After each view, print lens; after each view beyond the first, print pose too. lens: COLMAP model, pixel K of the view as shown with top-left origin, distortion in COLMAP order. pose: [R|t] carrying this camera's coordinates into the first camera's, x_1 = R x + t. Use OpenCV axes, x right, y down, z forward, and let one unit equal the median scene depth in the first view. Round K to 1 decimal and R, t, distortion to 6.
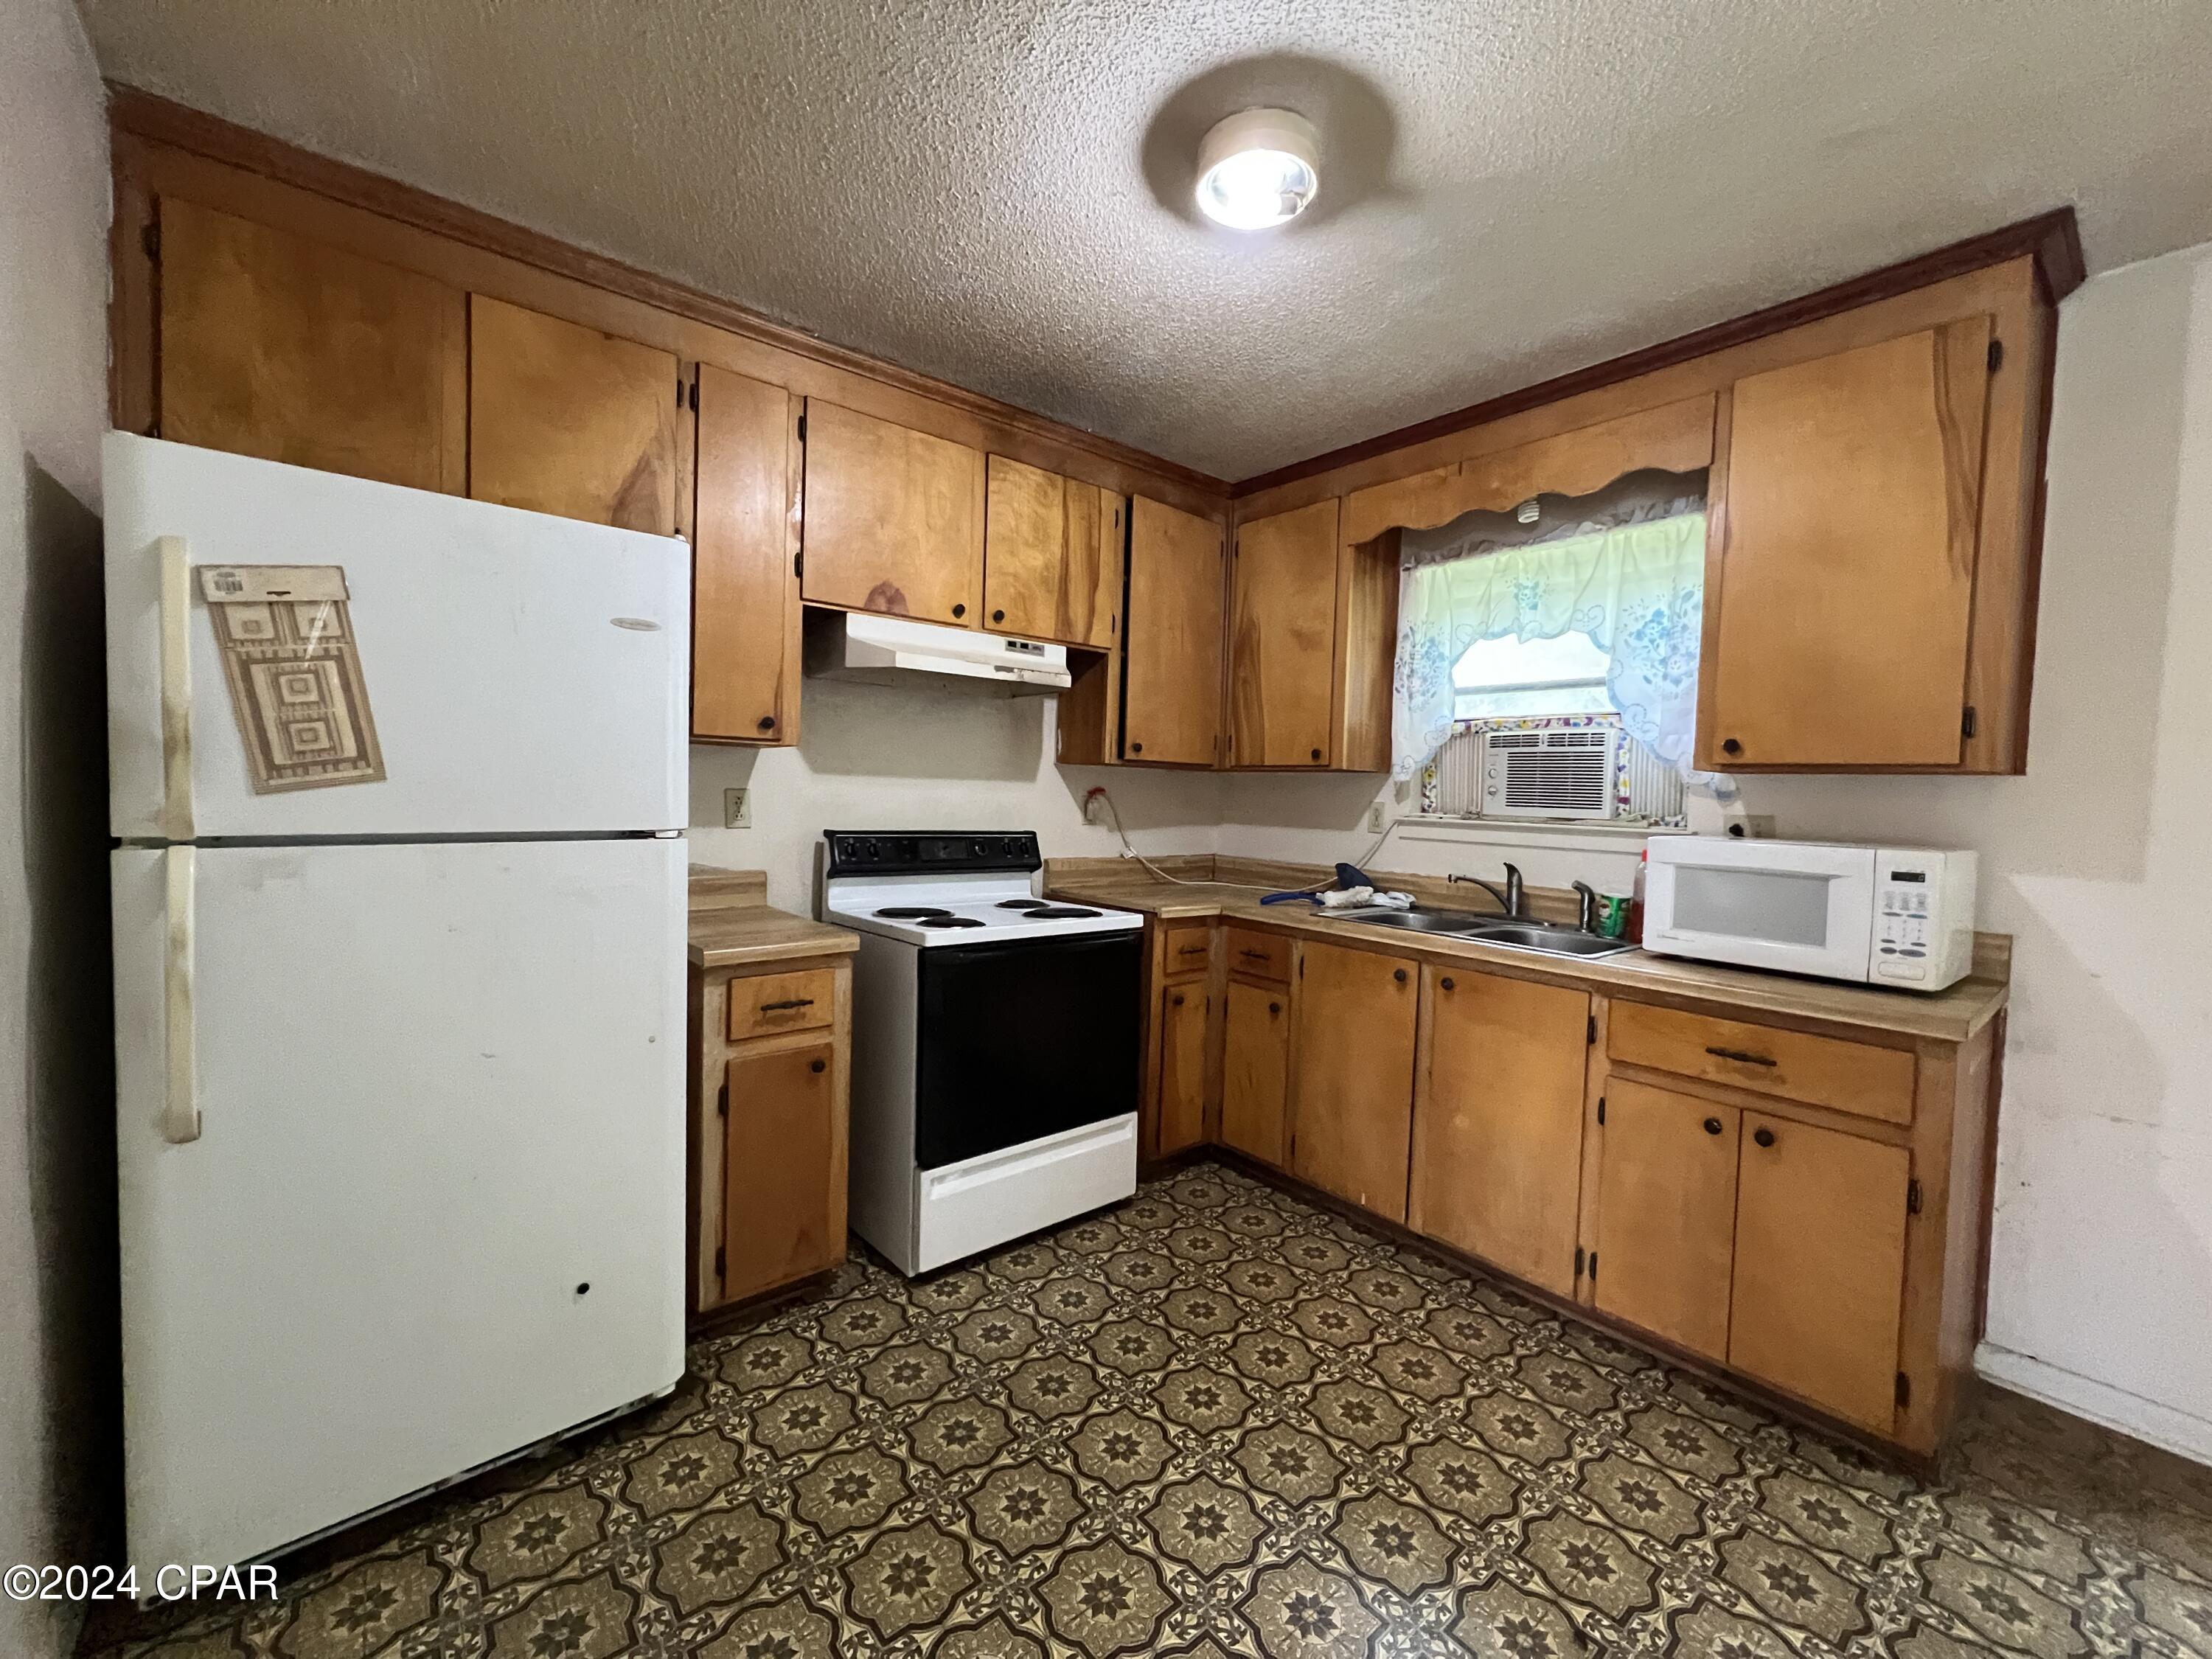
lens RADIAL K [[884.0, 0, 1106.0], [0, 884.0, 829.5], [0, 0, 1]] dist [-0.000512, 0.000317]
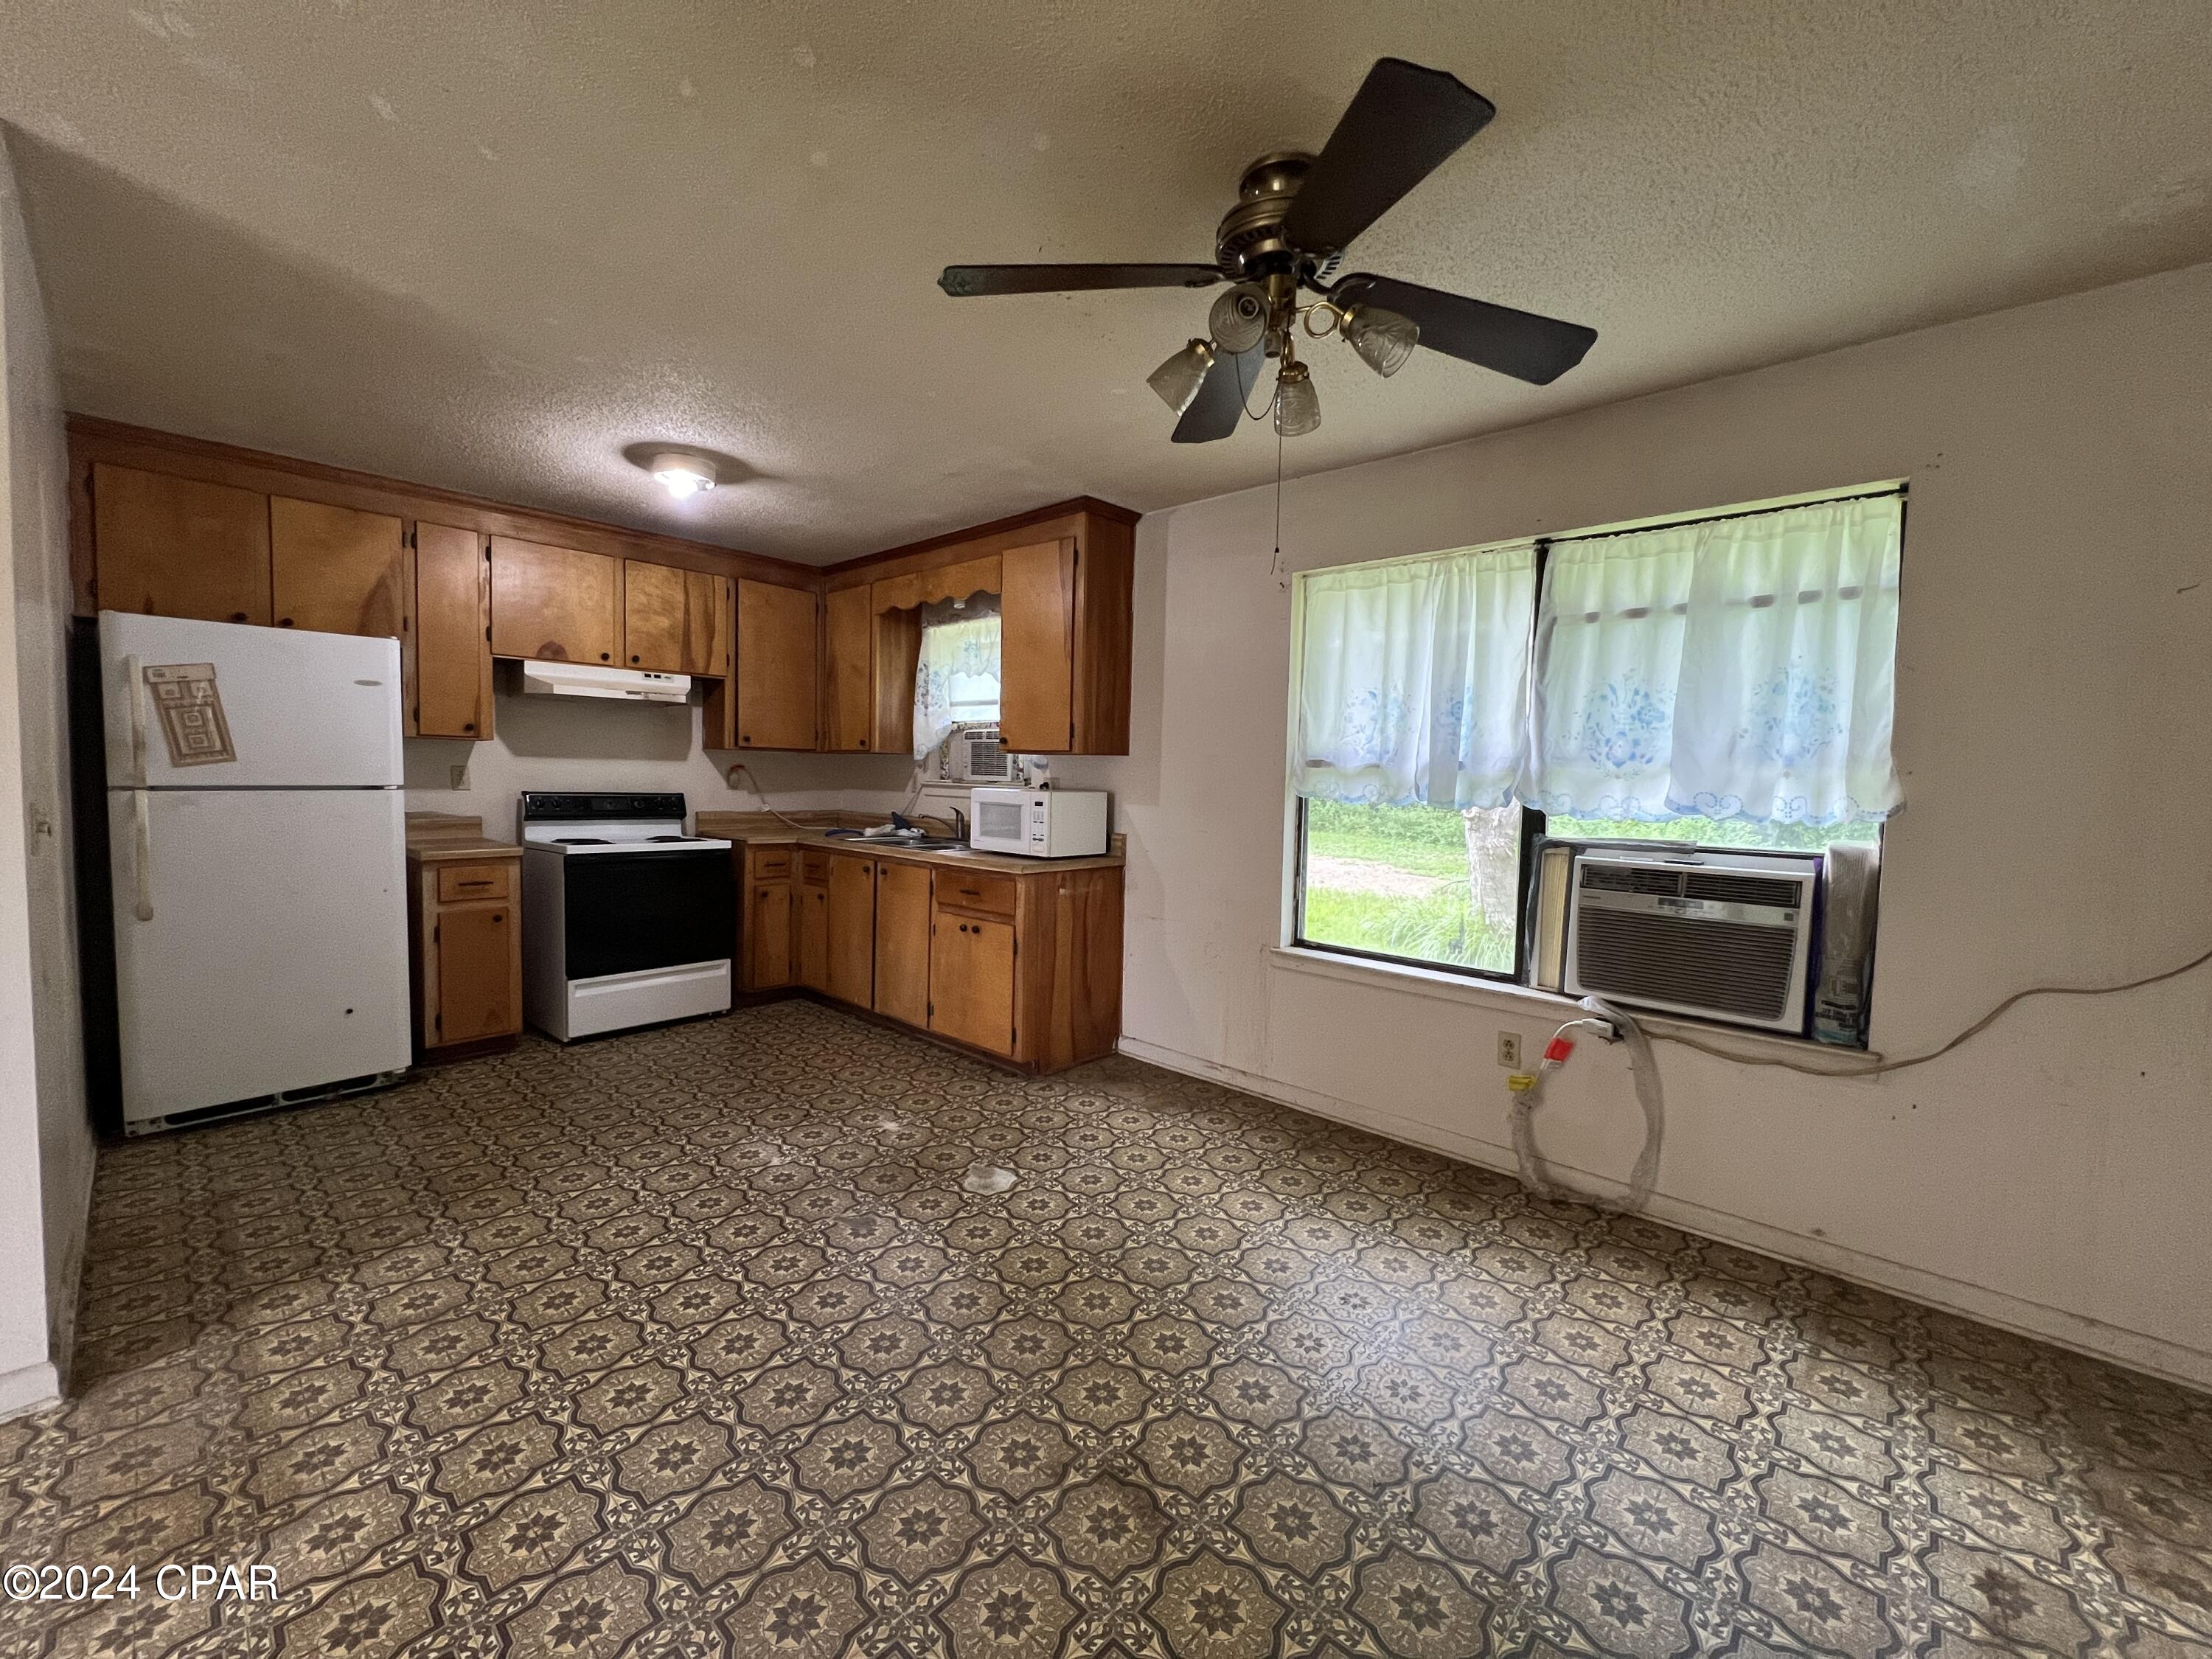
lens RADIAL K [[884.0, 0, 1106.0], [0, 884.0, 829.5], [0, 0, 1]] dist [-0.000512, 0.000317]
pose [[0.990916, -0.014439, 0.133707, 0.587907], [0.011476, 0.999672, 0.022904, 0.051478], [-0.133994, -0.021161, 0.990756, -0.839808]]
